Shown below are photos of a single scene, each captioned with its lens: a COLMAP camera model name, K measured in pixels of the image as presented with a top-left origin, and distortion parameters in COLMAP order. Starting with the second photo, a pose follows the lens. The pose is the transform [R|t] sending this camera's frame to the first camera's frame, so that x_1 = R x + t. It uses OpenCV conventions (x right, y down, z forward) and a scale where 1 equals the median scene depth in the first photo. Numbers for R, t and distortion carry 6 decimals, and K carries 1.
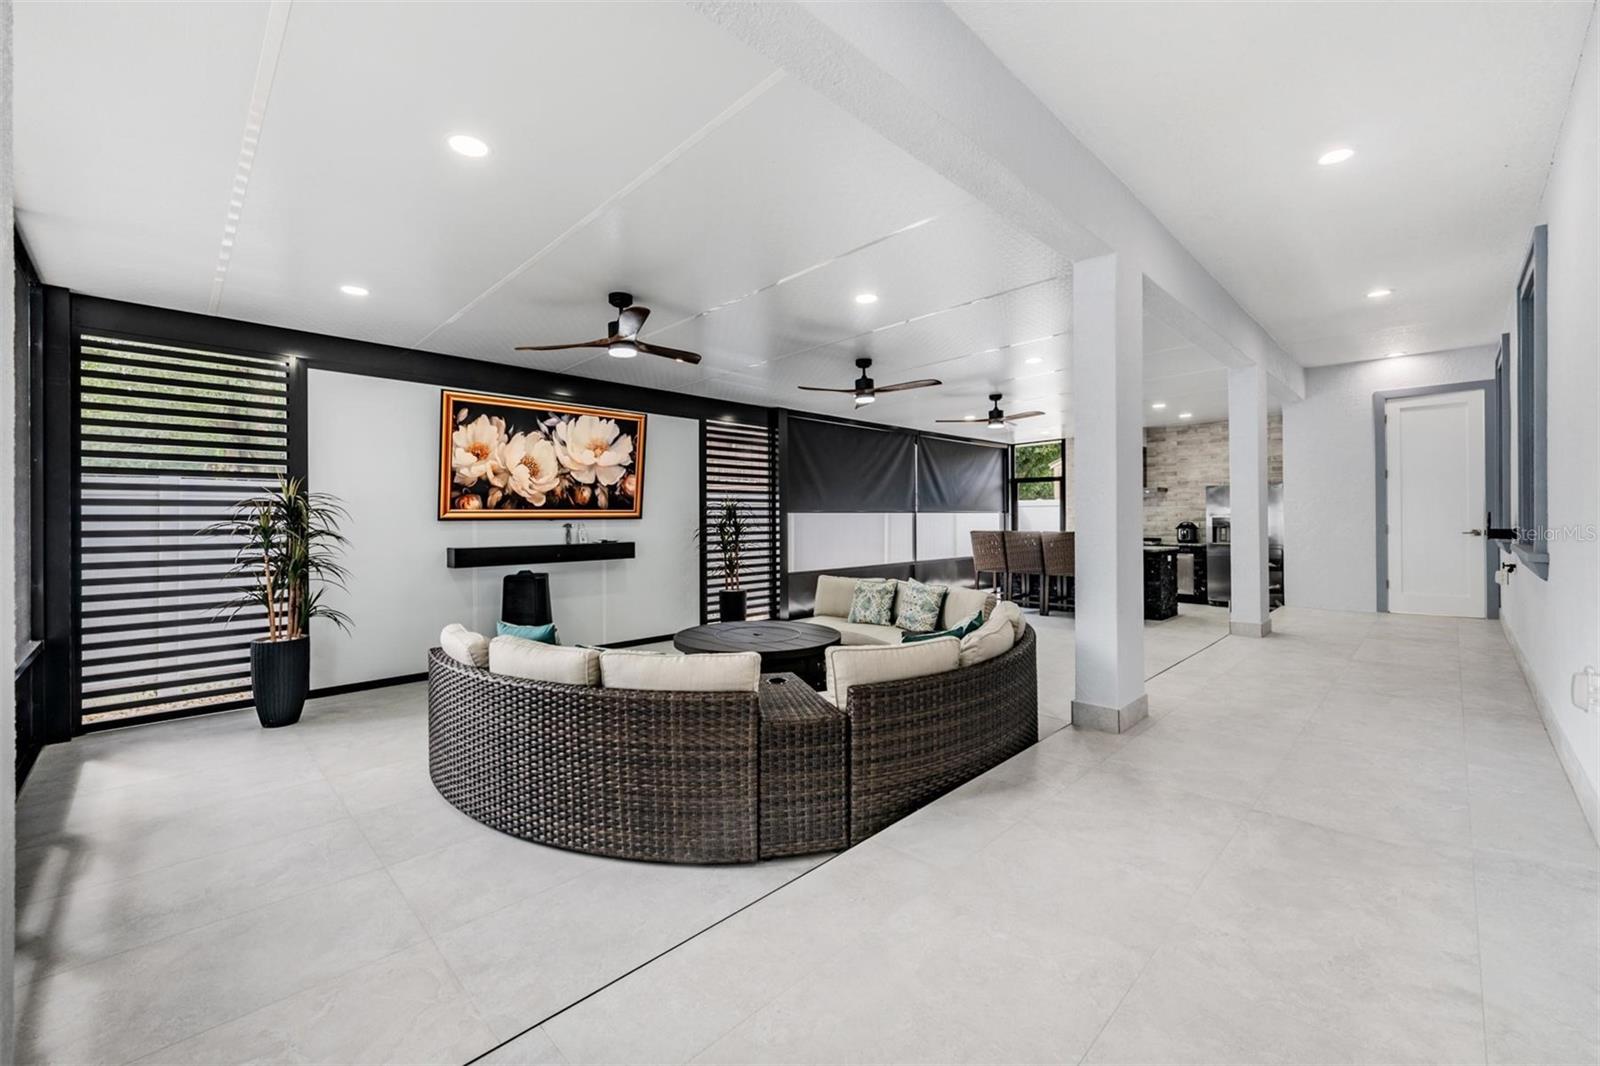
lens RADIAL K [[634.2, 0, 798.8], [0, 634.2, 522.2], [0, 0, 1]] dist [0.005303, -0.003643]
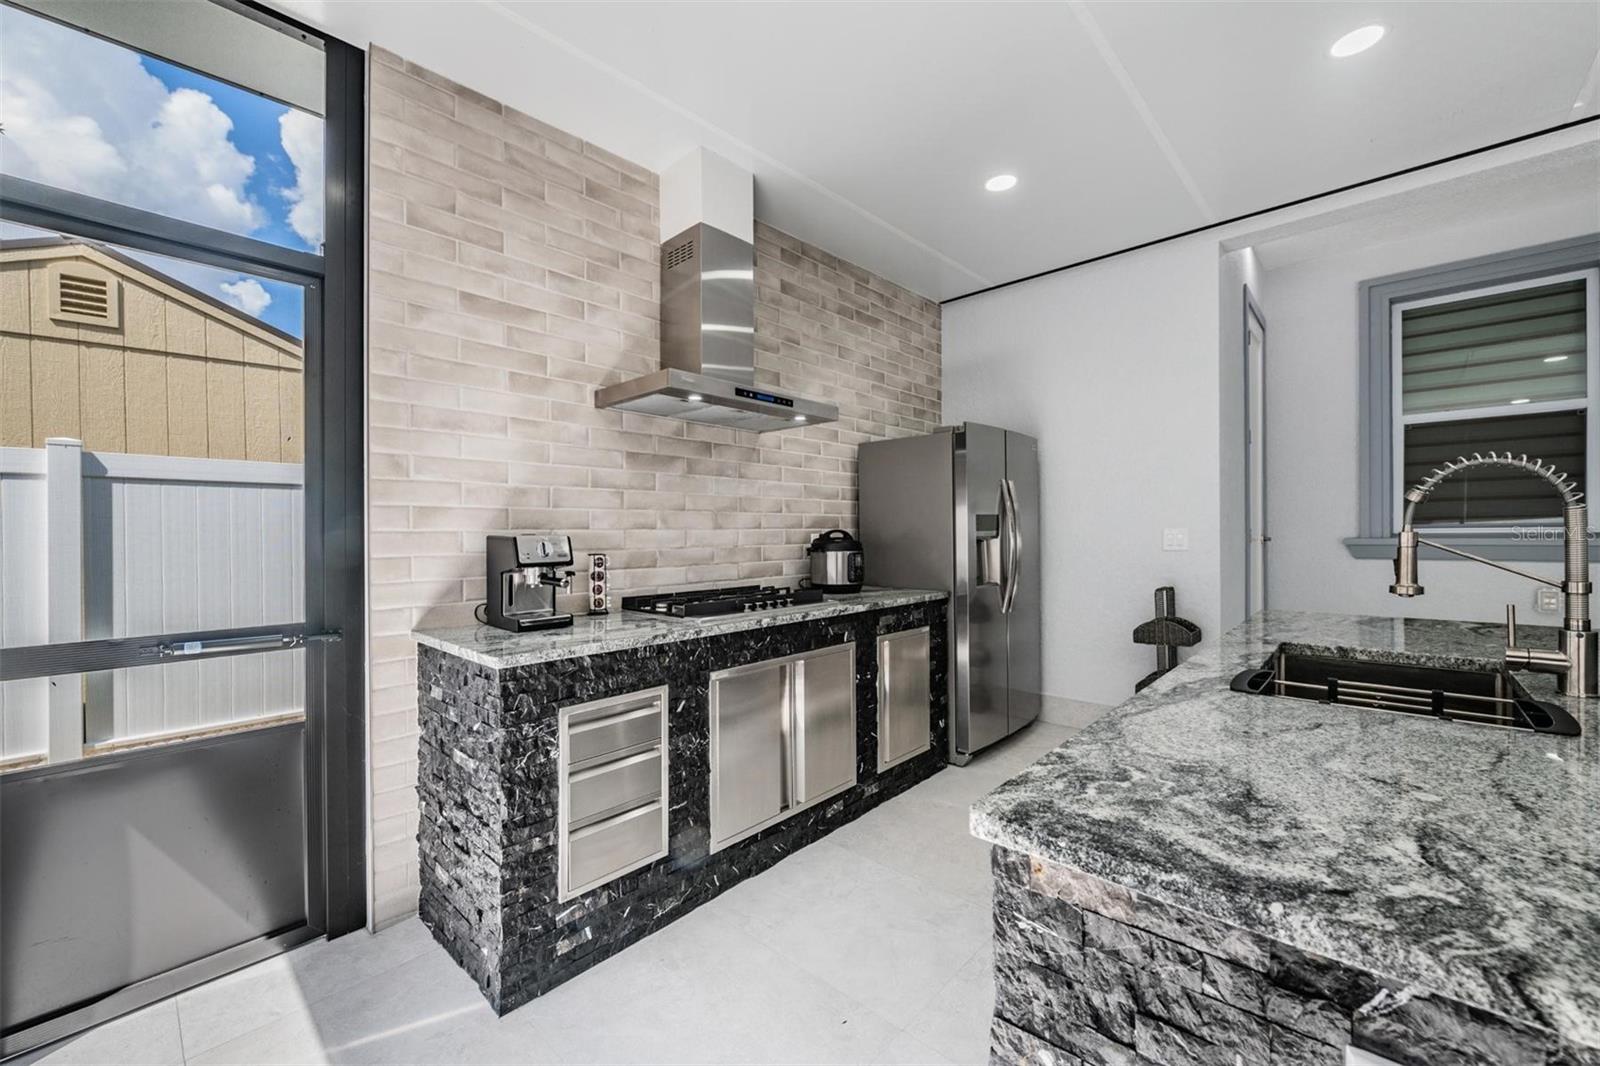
lens RADIAL K [[634.2, 0, 805.2], [0, 634.2, 529.1], [0, 0, 1]] dist [0.005303, -0.003643]
pose [[-0.037097, 0.015093, 0.999198, 0.276170], [0.012710, 0.999812, -0.014630, 0.003580], [-0.999231, 0.012157, -0.037282, 1.000803]]
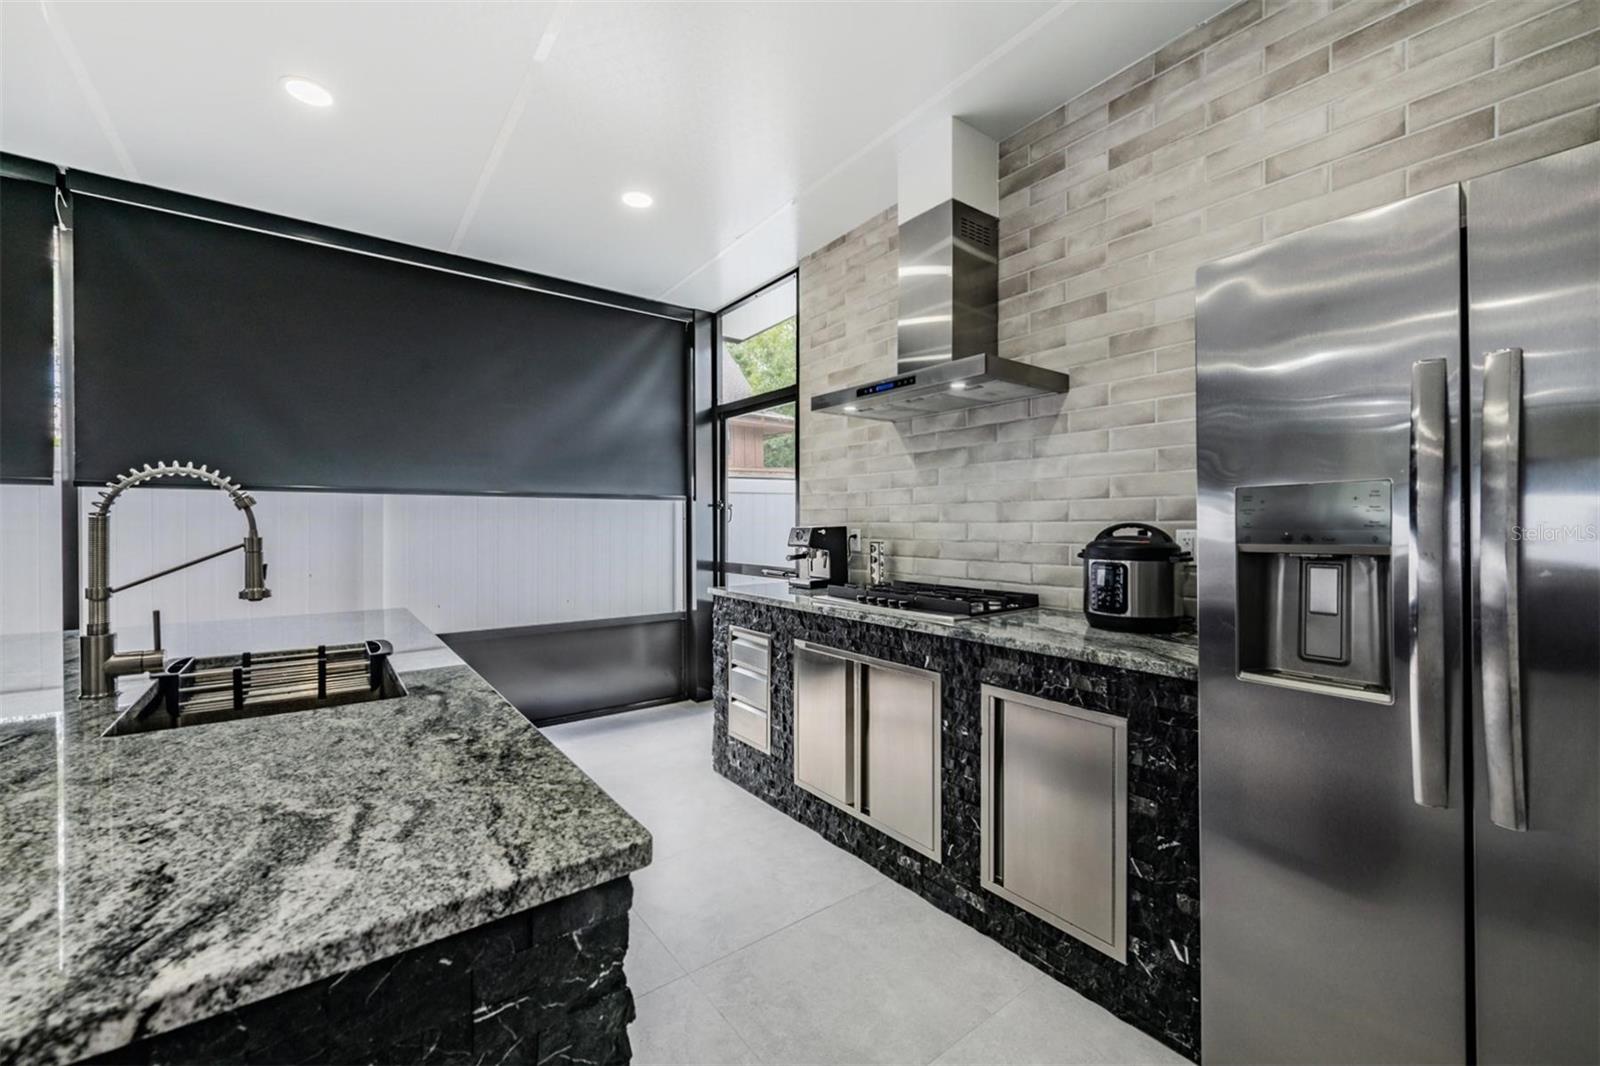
lens RADIAL K [[634.2, 0, 794.9], [0, 634.2, 530.5], [0, 0, 1]] dist [0.005303, -0.003643]
pose [[0.988997, 0.011723, -0.147470, 0.523160], [-0.010889, 0.999920, 0.006460, 0.001434], [0.147534, -0.004783, 0.989045, 0.769372]]
